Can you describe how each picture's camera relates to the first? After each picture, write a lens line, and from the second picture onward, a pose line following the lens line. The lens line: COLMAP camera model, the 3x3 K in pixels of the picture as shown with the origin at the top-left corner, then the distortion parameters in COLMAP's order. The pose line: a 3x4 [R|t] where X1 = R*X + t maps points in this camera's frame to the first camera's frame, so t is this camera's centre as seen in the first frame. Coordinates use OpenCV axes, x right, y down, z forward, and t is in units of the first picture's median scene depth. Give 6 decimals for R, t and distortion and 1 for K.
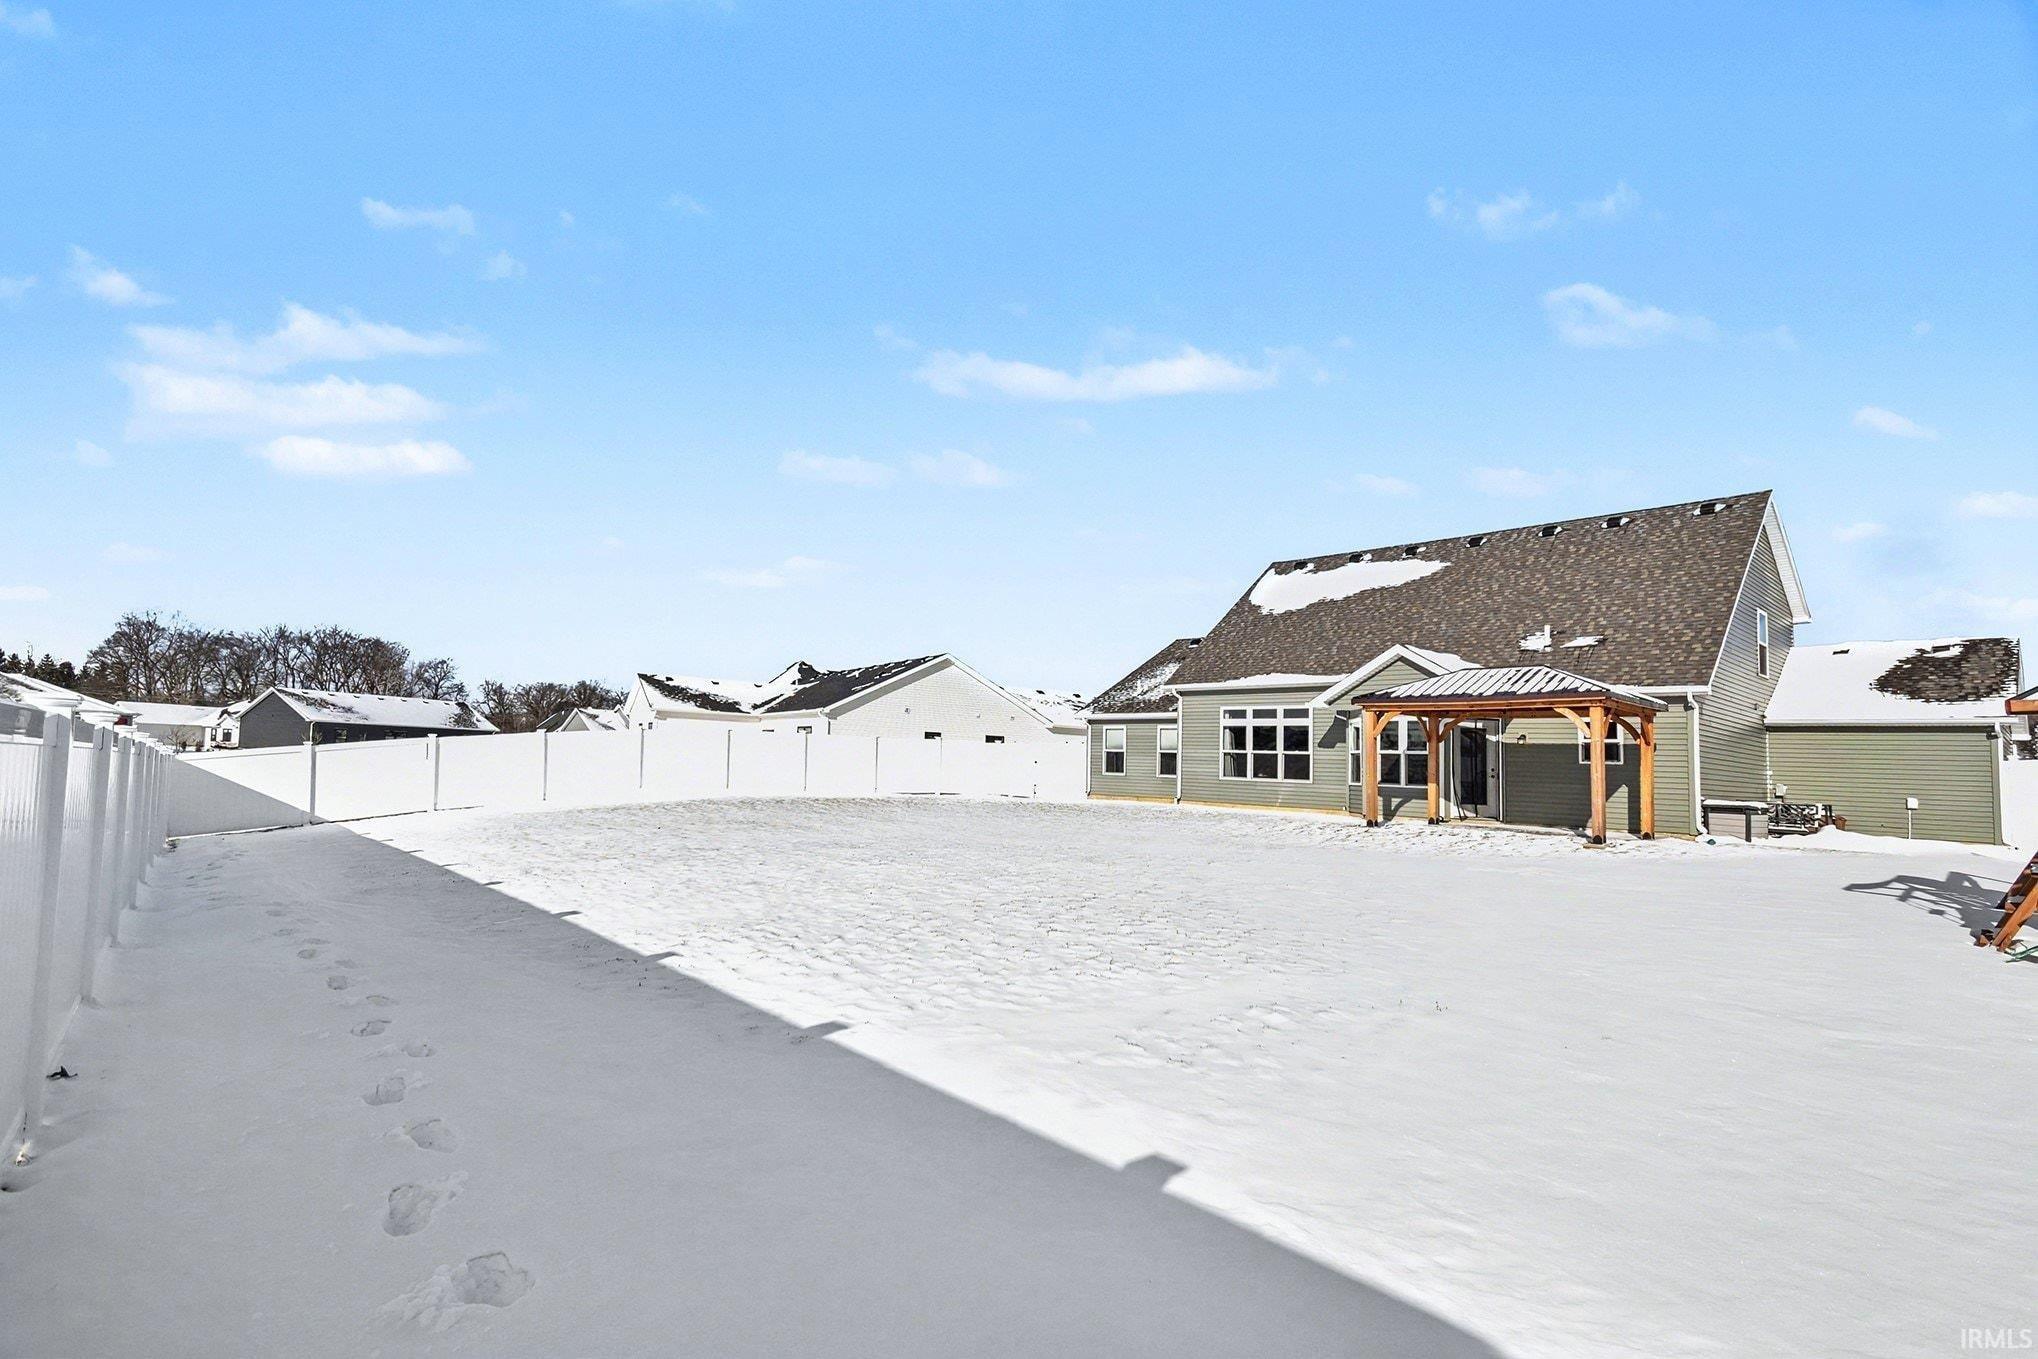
lens RADIAL K [[1017.7, 0, 1028.5], [0, 1017.7, 721.0], [0, 0, 1]] dist [0.003002, 0.000446]
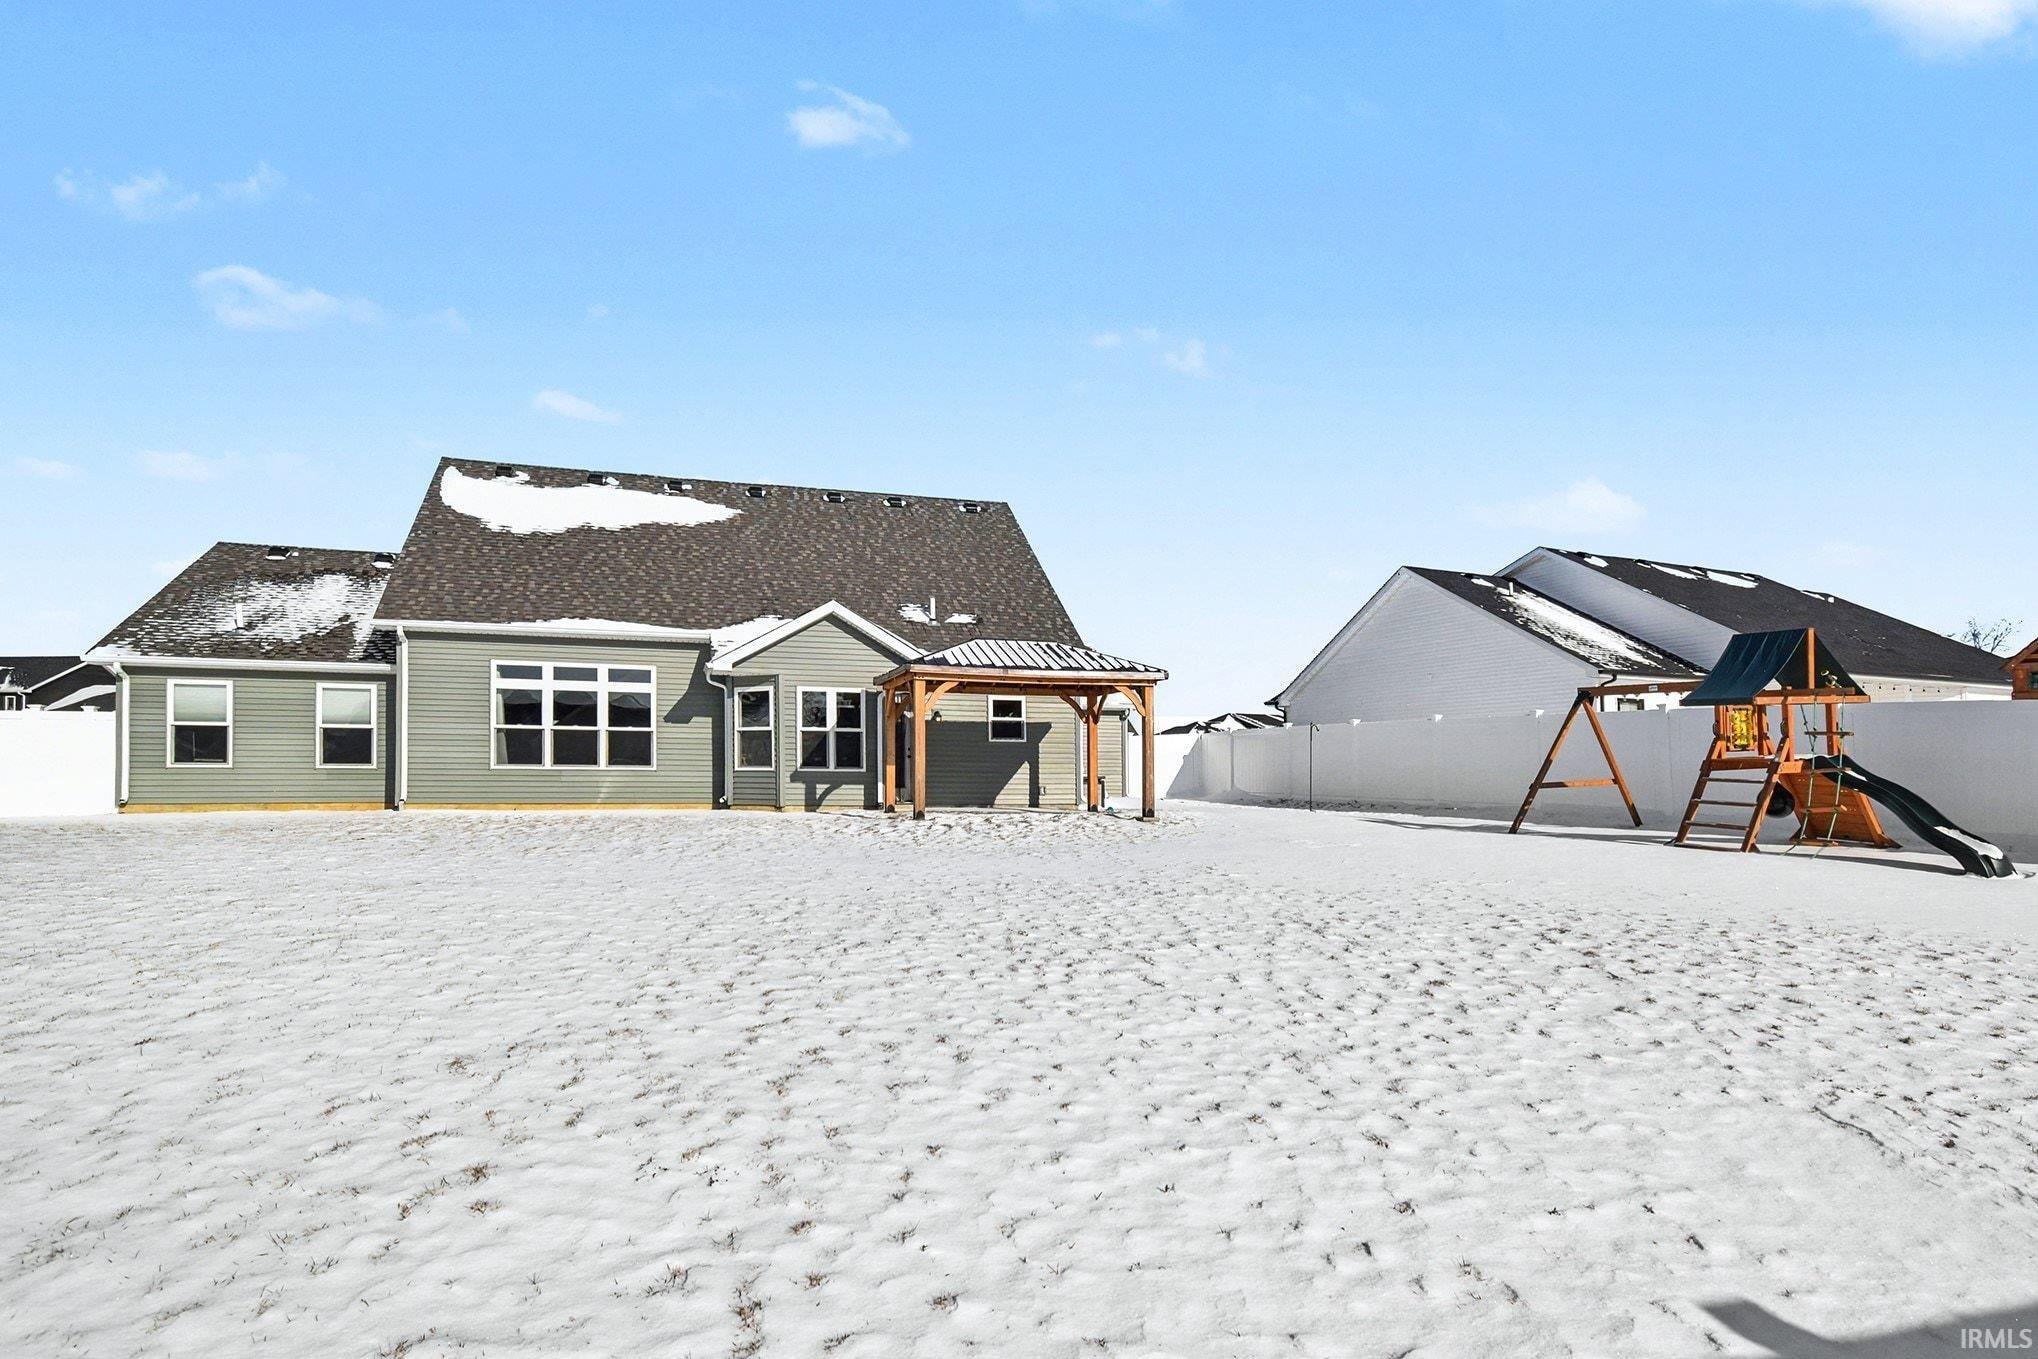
lens RADIAL K [[1017.7, 0, 1028.5], [0, 1017.7, 721.0], [0, 0, 1]] dist [0.003002, 0.000446]
pose [[0.448128, 0.008768, 0.893926, -0.257882], [-0.030767, 0.999511, 0.005620, 0.011846], [-0.893440, -0.030022, 0.448179, 0.402644]]
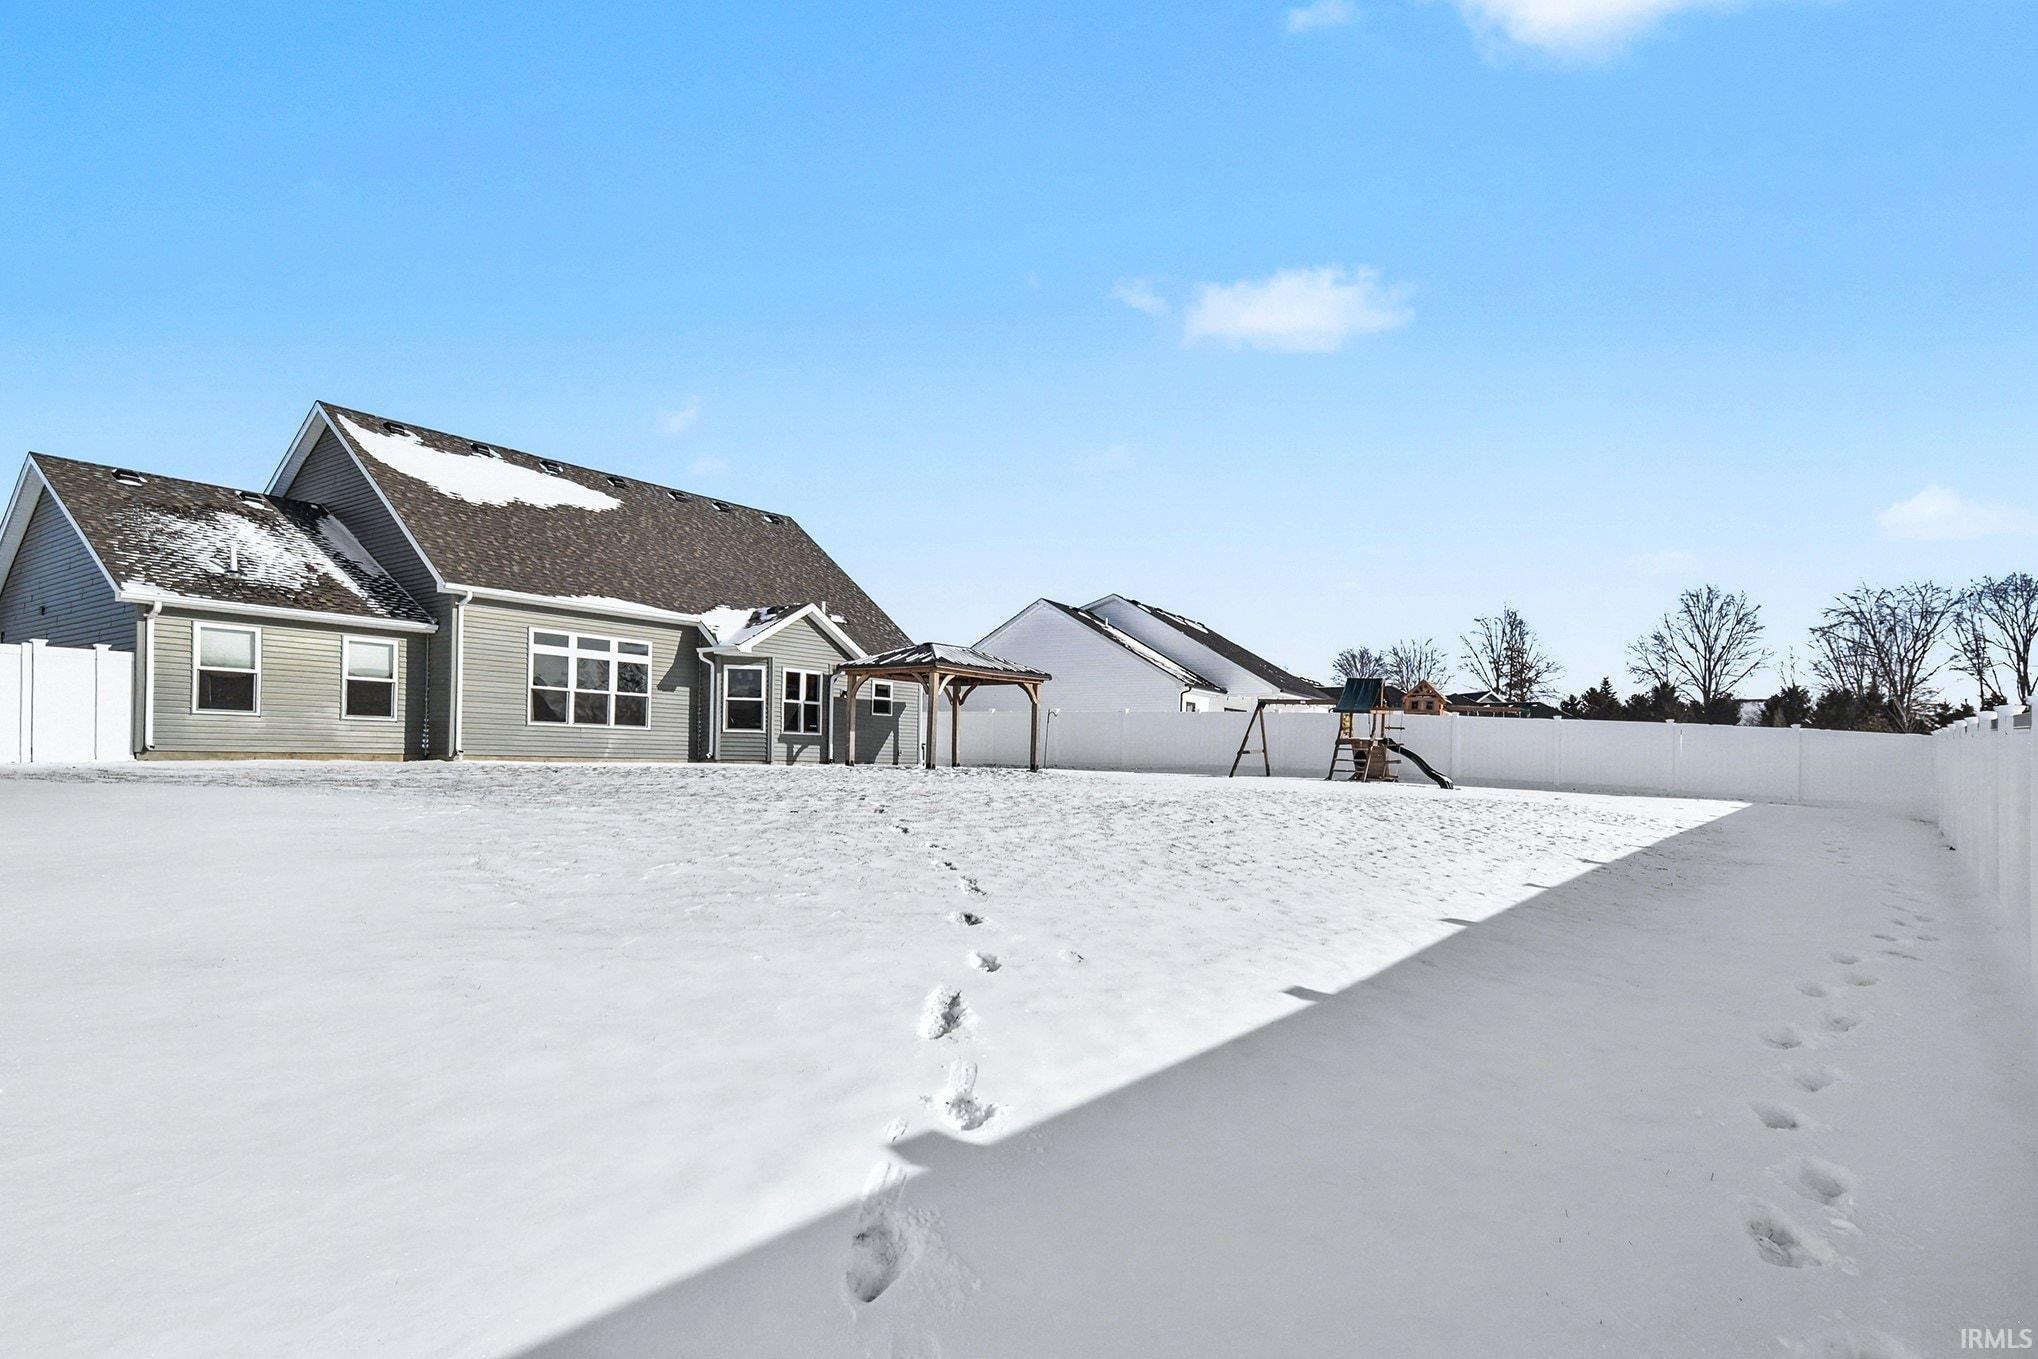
lens RADIAL K [[1042.9, 0, 1011.6], [0, 1042.9, 682.7], [0, 0, 1]] dist [-0.024428, 0.000041]
pose [[-0.145627, 0.028113, 0.988940, -0.635421], [-0.074491, 0.996447, -0.039295, 0.031061], [-0.986531, -0.079390, -0.143015, 0.788240]]
